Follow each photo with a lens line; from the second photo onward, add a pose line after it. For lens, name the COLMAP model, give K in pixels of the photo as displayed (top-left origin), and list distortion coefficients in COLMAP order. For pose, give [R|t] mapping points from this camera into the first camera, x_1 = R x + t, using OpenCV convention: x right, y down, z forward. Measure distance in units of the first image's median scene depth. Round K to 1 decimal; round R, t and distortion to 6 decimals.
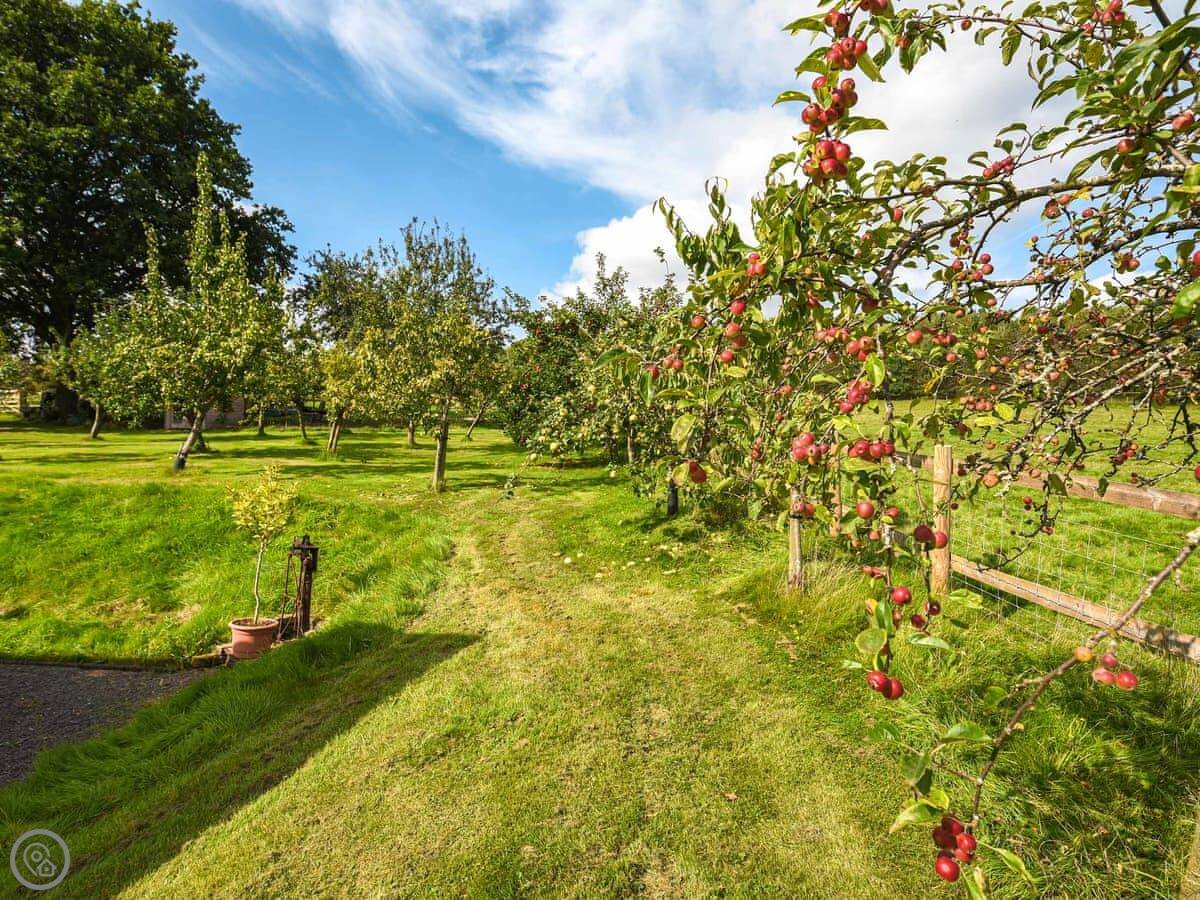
lens RADIAL K [[718.4, 0, 600.3], [0, 718.4, 451.2], [0, 0, 1]] dist [-0.015990, 0.003607]
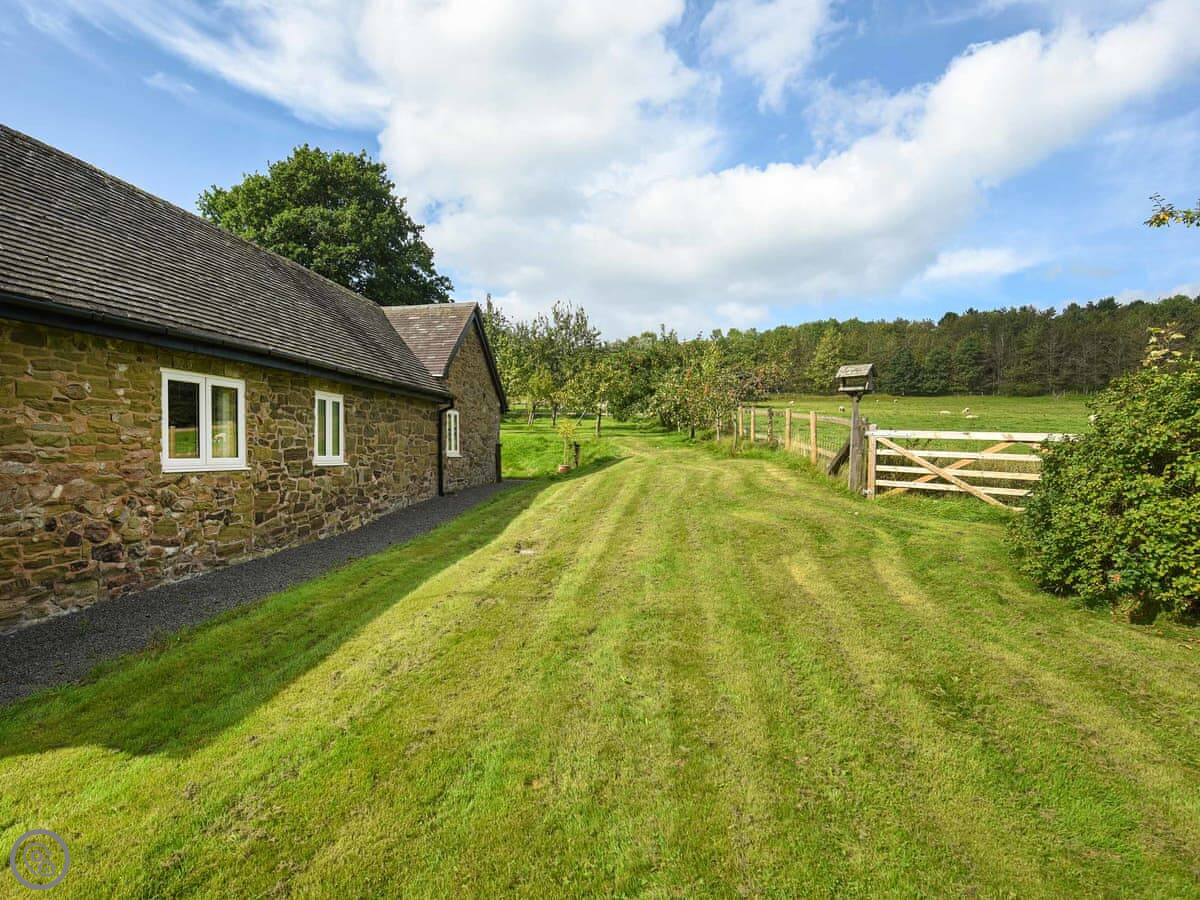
lens RADIAL K [[718.4, 0, 597.2], [0, 718.4, 448.8], [0, 0, 1]] dist [-0.015990, 0.003607]
pose [[0.996467, -0.011102, -0.083247, -0.010275], [0.010659, 0.999927, -0.005766, 0.040807], [0.083305, 0.004858, 0.996512, -0.537743]]
